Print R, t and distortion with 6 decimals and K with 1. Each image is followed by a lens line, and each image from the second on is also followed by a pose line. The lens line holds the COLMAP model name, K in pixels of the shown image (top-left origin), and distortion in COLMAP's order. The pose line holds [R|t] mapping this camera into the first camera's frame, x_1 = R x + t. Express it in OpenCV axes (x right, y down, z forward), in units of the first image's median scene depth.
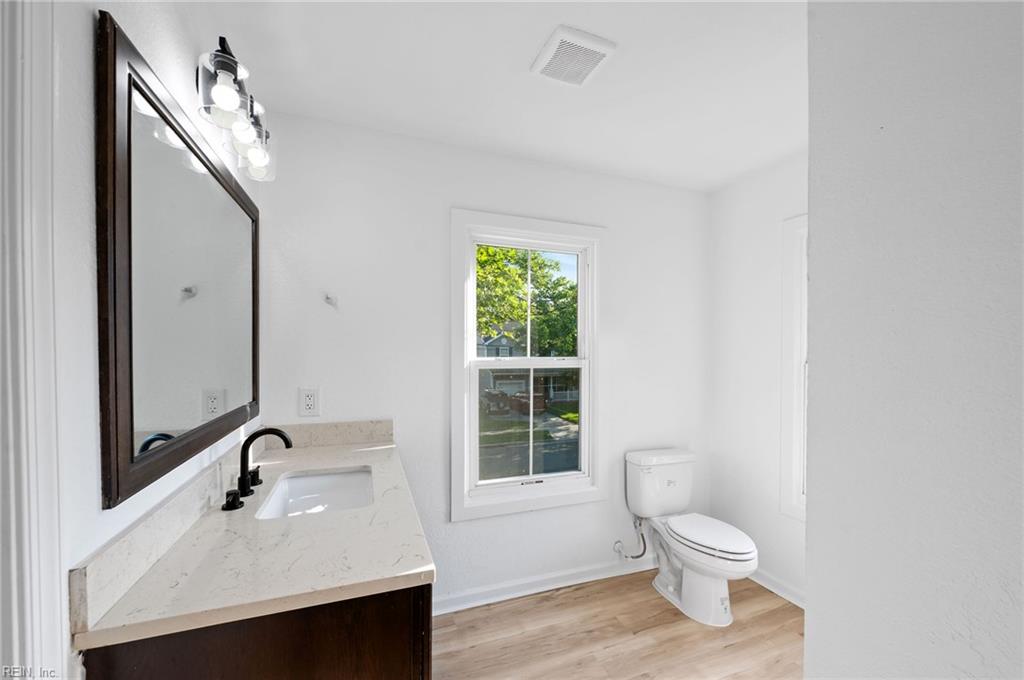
lens RADIAL K [[401.8, 0, 513.8], [0, 401.8, 346.5], [0, 0, 1]] dist [-0.010169, -0.000434]
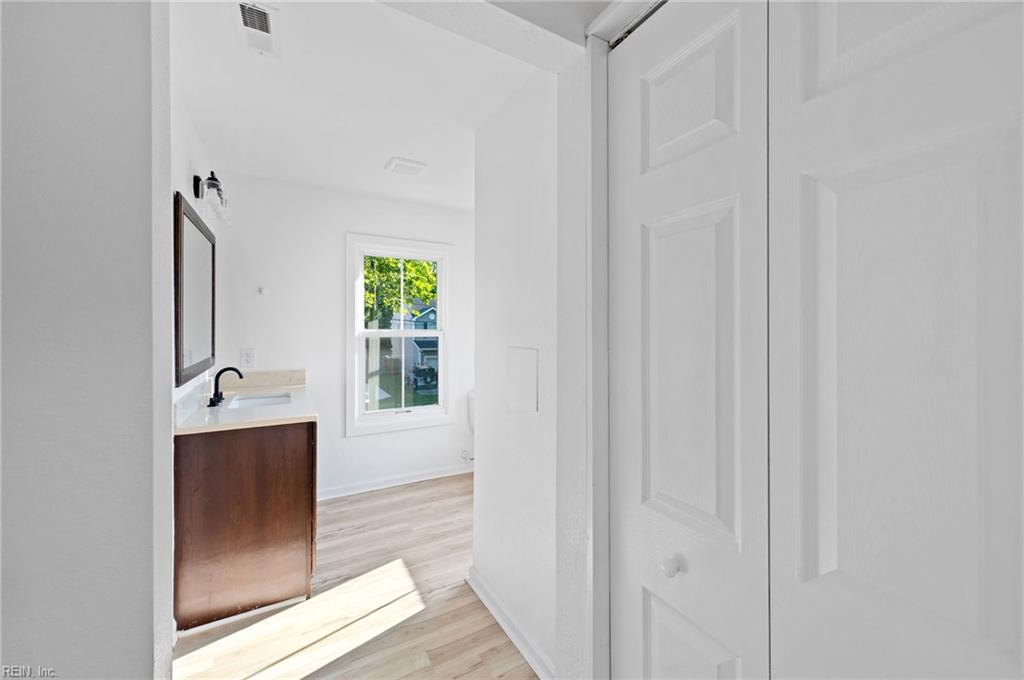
lens RADIAL K [[401.8, 0, 507.1], [0, 401.8, 322.6], [0, 0, 1]] dist [-0.010169, -0.000434]
pose [[0.988718, 0.002098, 0.149776, 0.221055], [-0.002236, 0.999997, 0.000757, -0.002438], [-0.149774, -0.001083, 0.988720, -0.603690]]
